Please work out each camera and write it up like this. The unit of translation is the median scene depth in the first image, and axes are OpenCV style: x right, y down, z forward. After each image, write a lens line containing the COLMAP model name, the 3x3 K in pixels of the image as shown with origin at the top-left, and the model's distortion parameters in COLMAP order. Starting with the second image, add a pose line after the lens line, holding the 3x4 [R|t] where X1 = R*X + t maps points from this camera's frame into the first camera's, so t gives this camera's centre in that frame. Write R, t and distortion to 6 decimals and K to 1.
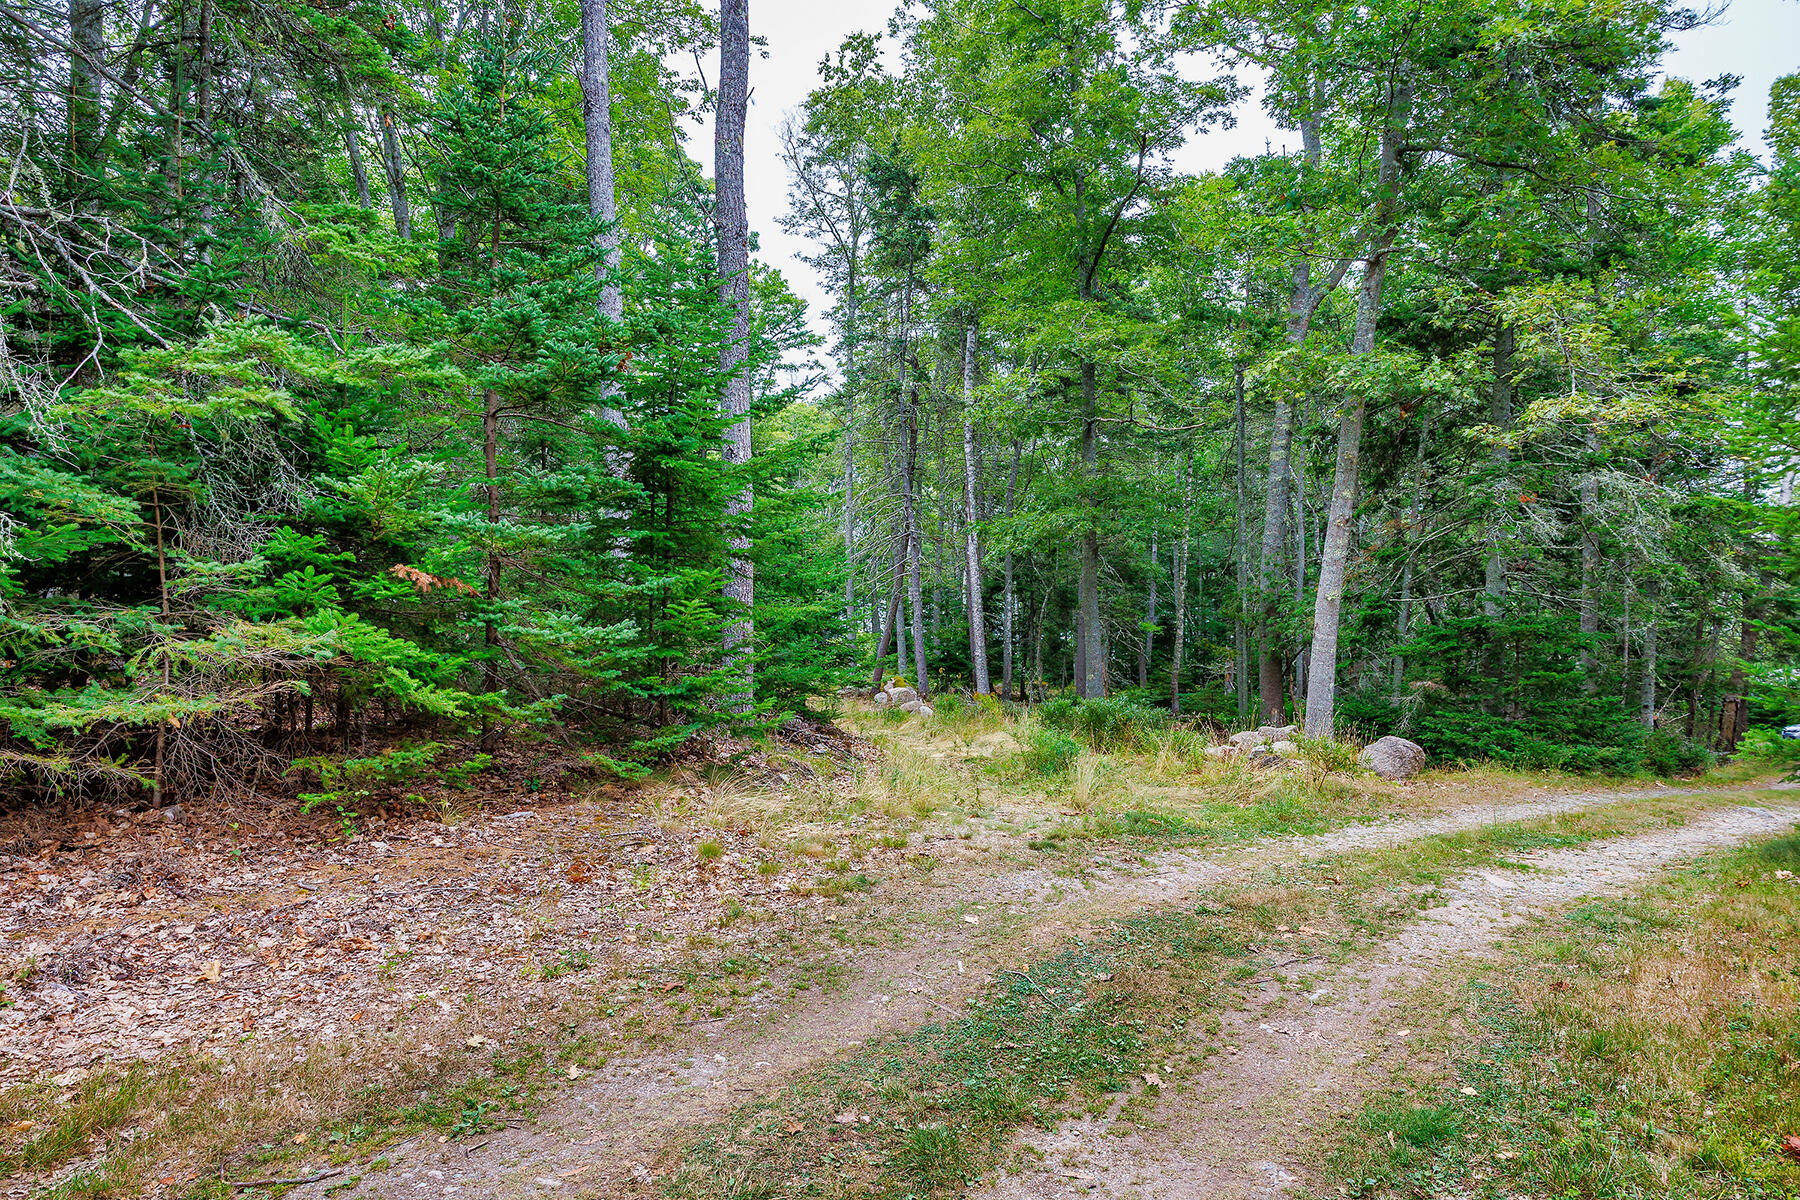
lens RADIAL K [[1234.2, 0, 901.6], [0, 1234.2, 601.3], [0, 0, 1]] dist [0.008356, -0.004931]
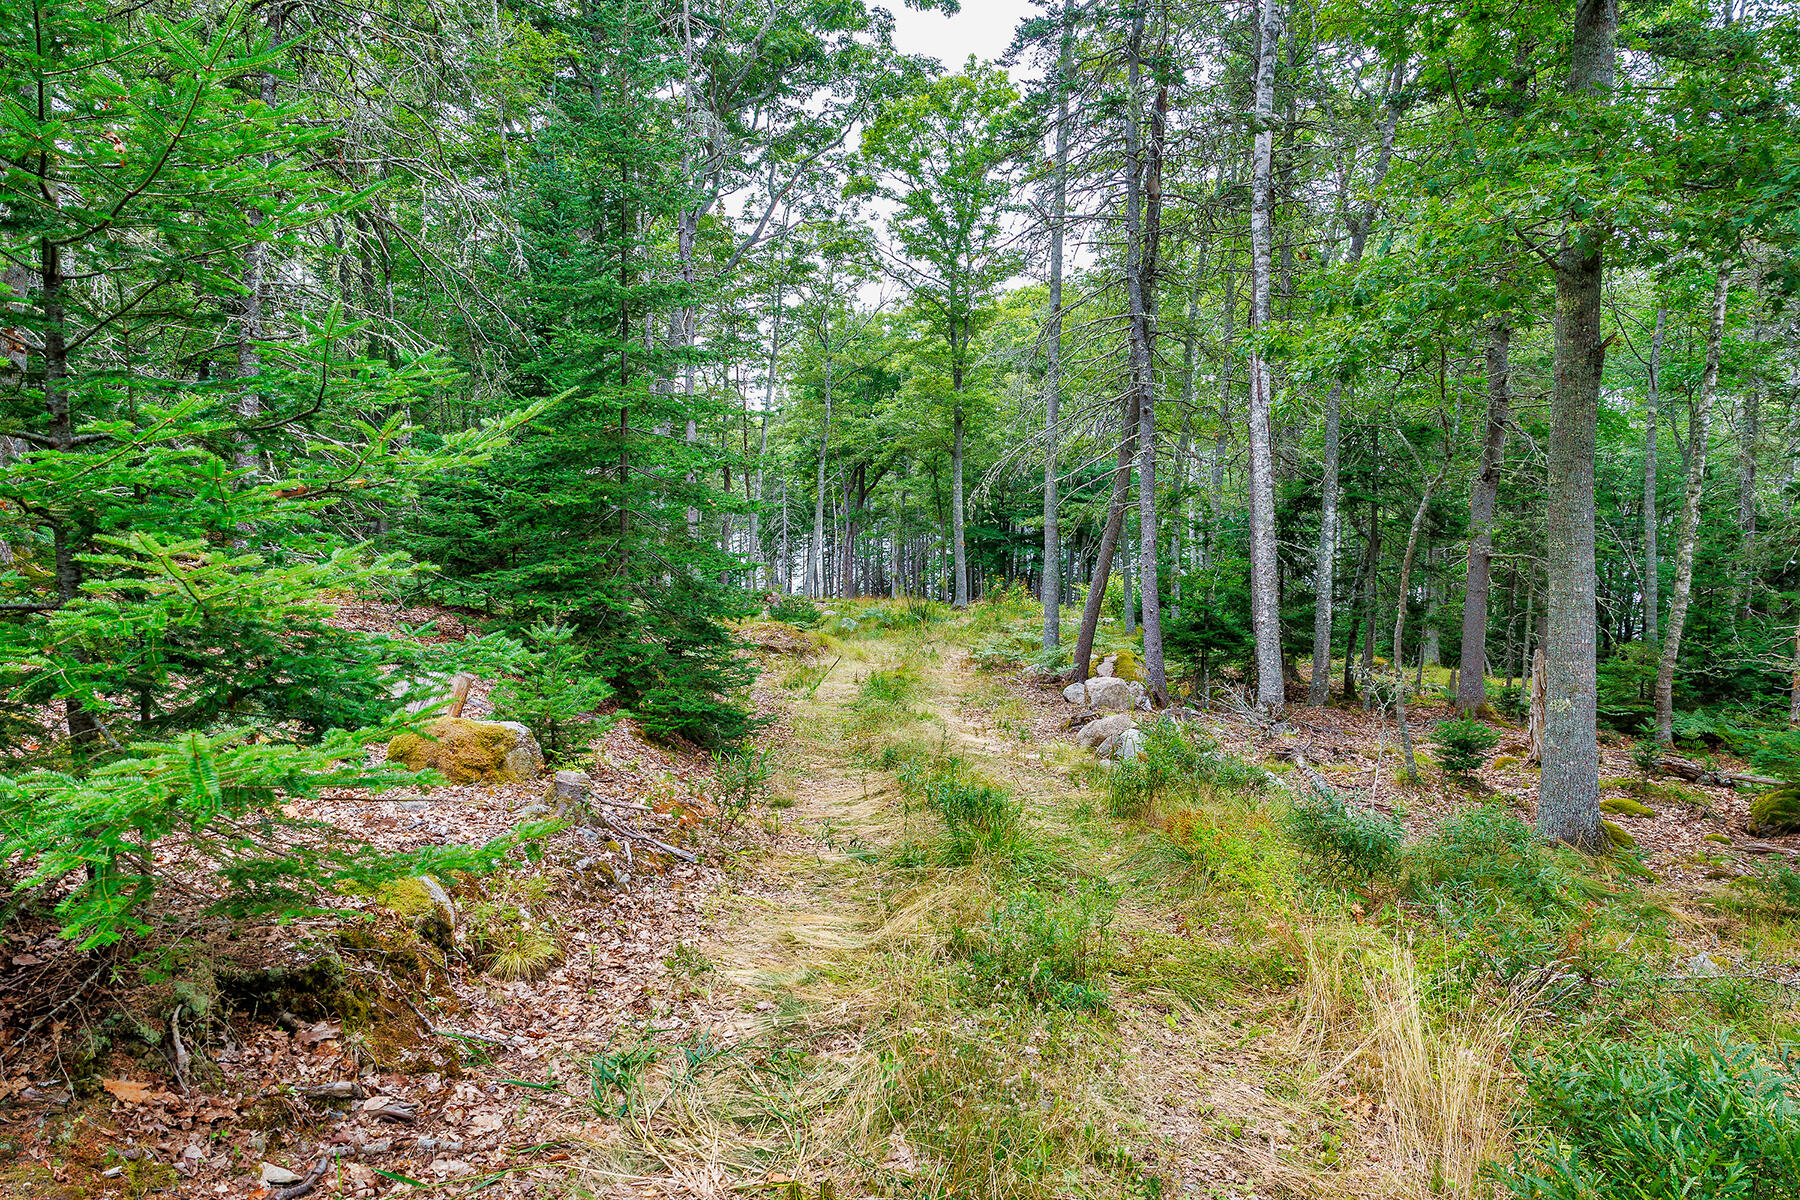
lens RADIAL K [[1234.2, 0, 894.4], [0, 1234.2, 597.7], [0, 0, 1]] dist [0.008356, -0.004931]
pose [[0.970230, 0.033474, -0.239859, 0.032943], [-0.021867, 0.998465, 0.050890, 0.009368], [0.241195, -0.044130, 0.969473, 0.426751]]
